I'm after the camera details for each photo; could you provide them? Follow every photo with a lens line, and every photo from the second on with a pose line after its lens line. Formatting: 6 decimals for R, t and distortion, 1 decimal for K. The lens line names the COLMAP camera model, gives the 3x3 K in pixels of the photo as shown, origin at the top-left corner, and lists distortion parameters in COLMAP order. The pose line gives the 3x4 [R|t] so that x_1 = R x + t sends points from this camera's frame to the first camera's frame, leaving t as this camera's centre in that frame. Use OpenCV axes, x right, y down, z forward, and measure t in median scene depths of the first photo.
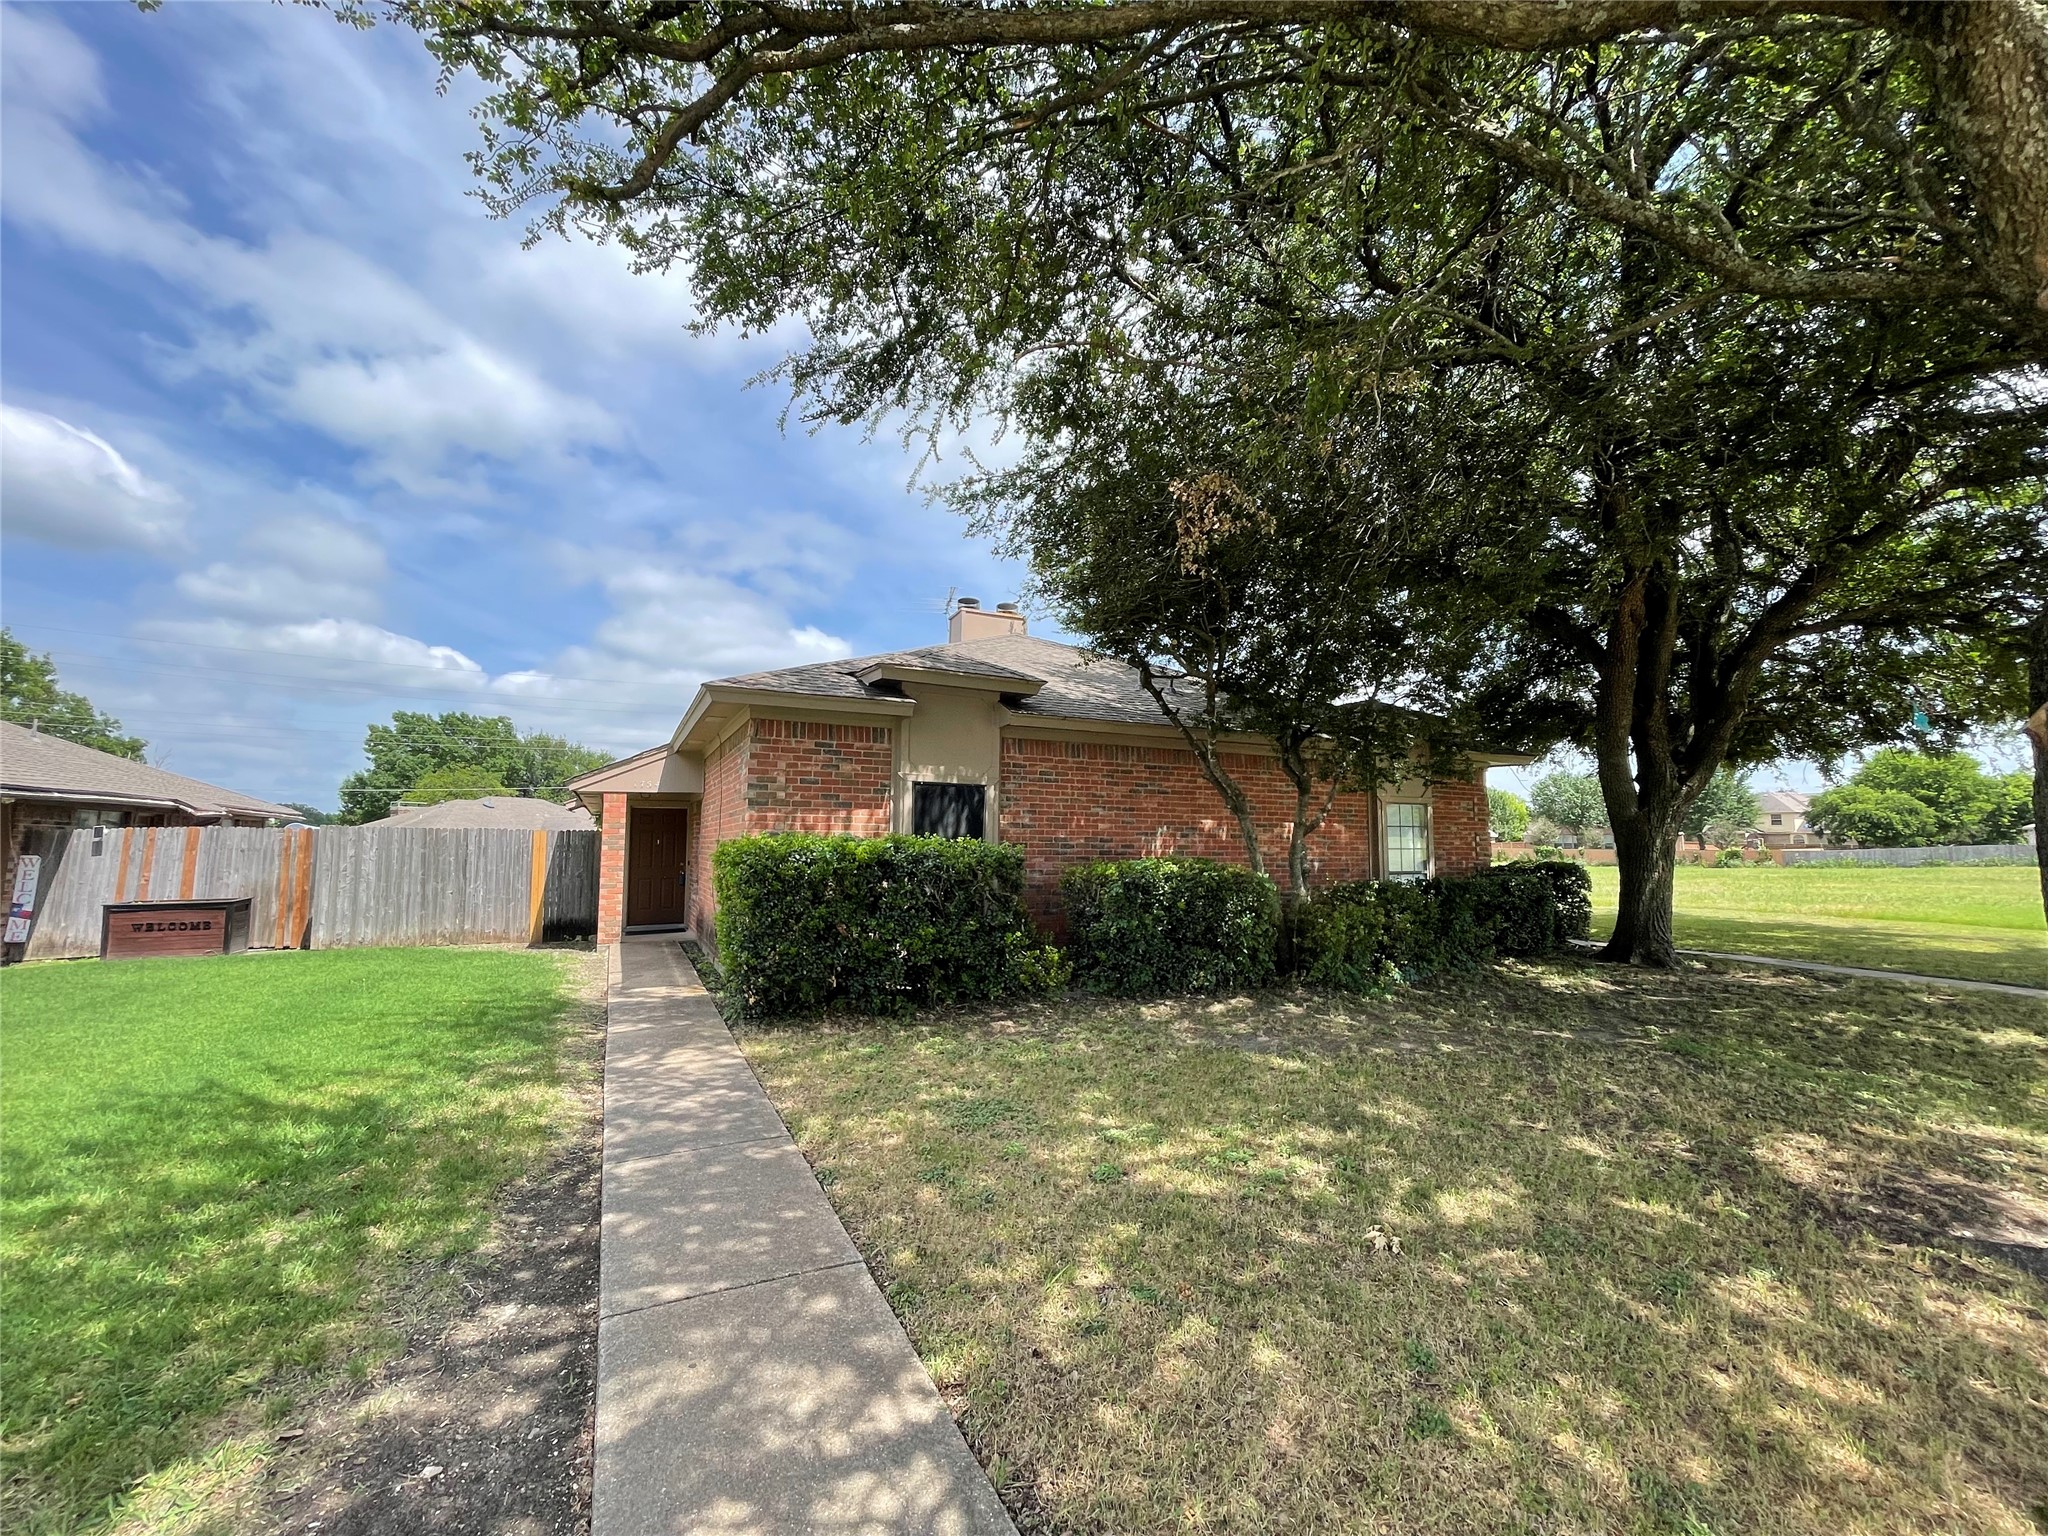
lens RADIAL K [[825.6, 0, 1018.7], [0, 825.6, 769.3], [0, 0, 1]] dist [0.000553, 0.000201]
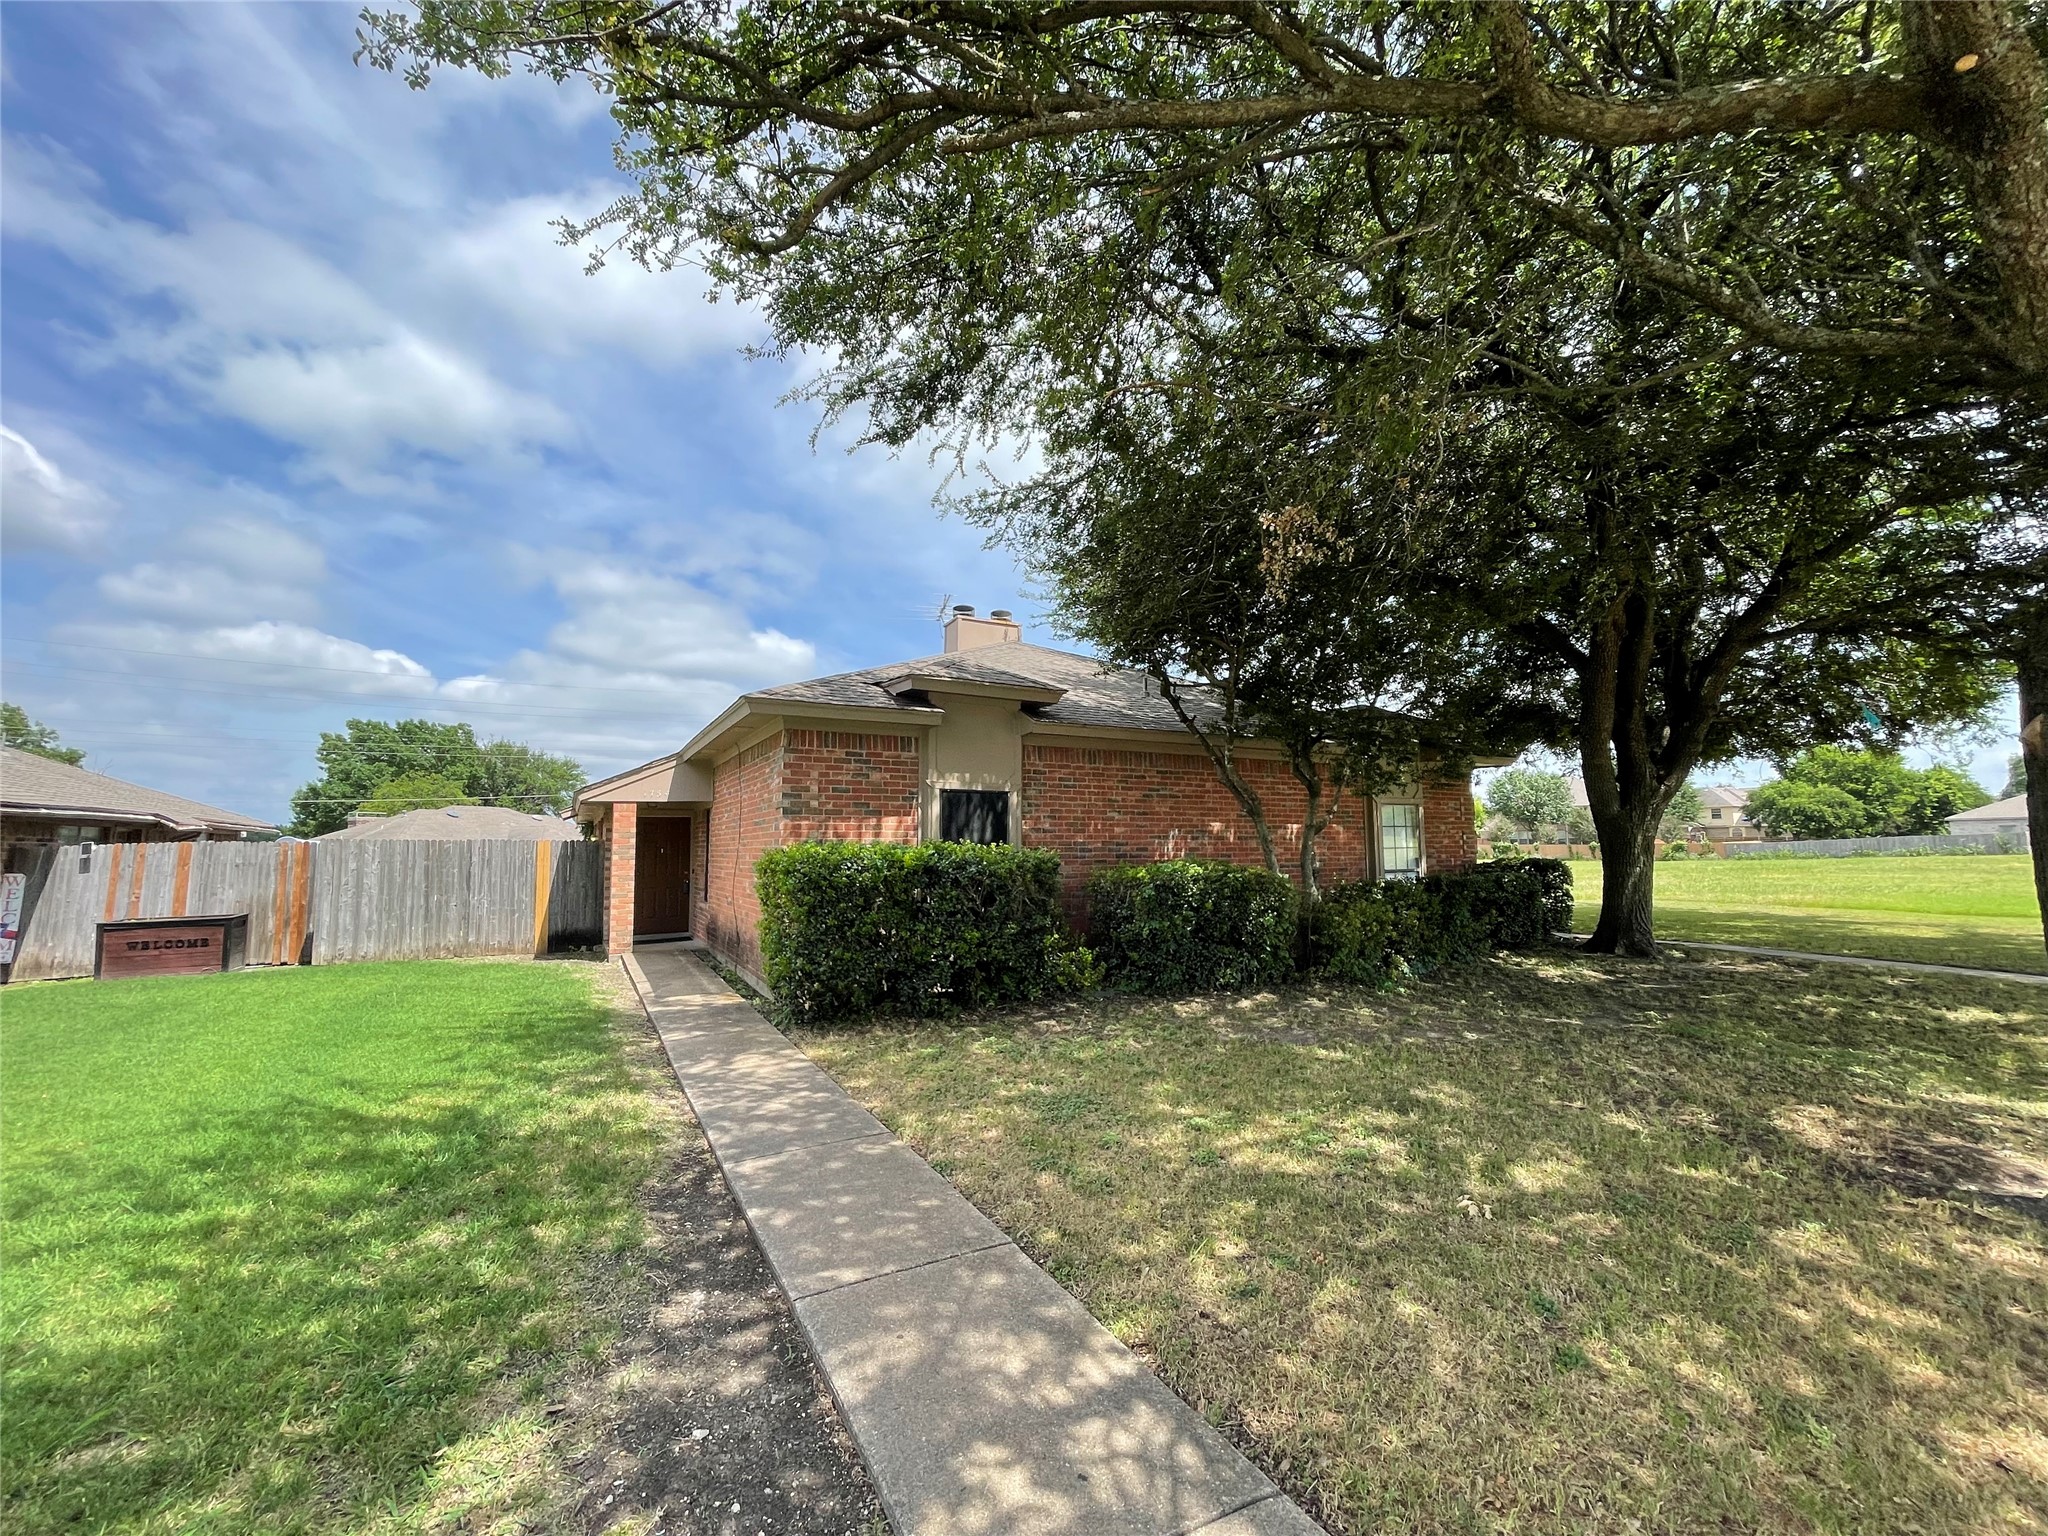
lens RADIAL K [[825.6, 0, 1019.6], [0, 825.6, 769.7], [0, 0, 1]] dist [0.000553, 0.000201]
pose [[0.999021, -0.009227, 0.043265, -0.088763], [0.009329, 0.999954, -0.002161, -0.007282], [-0.043243, 0.002562, 0.999061, -0.031673]]
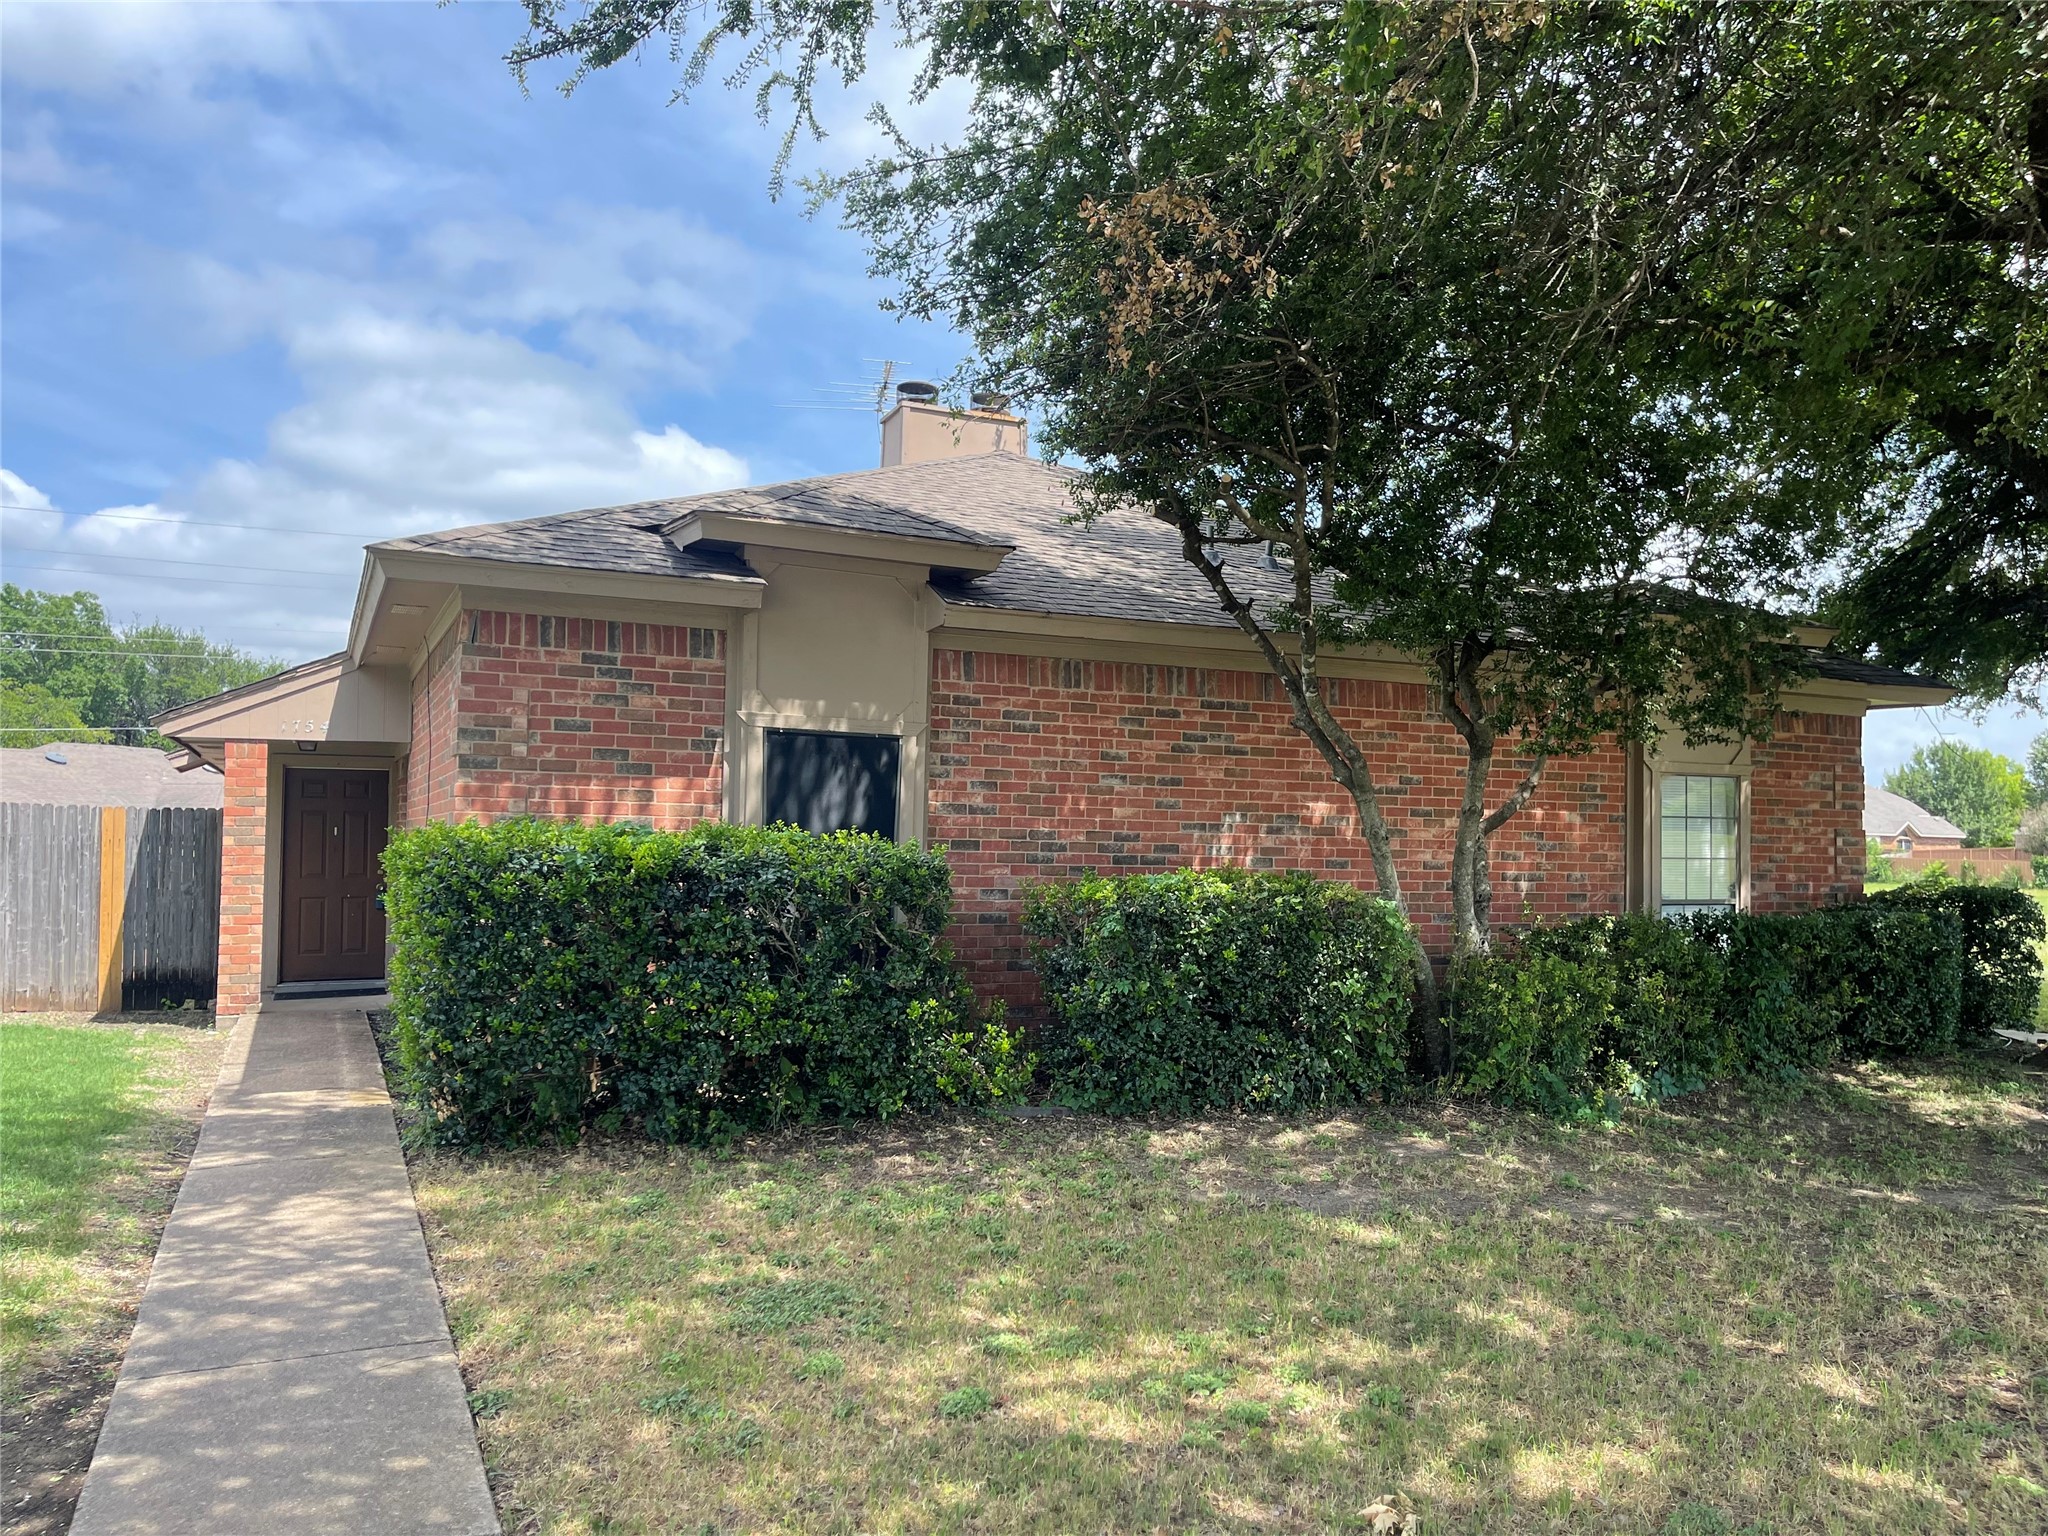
lens RADIAL K [[1543.5, 0, 1040.2], [0, 1543.5, 780.1], [0, 0, 1]] dist [0.049160, -0.045661]
pose [[0.999833, 0.010374, -0.015020, 0.086455], [-0.009599, 0.998666, 0.050733, -0.005076], [0.015526, -0.050581, 0.998599, -0.039582]]
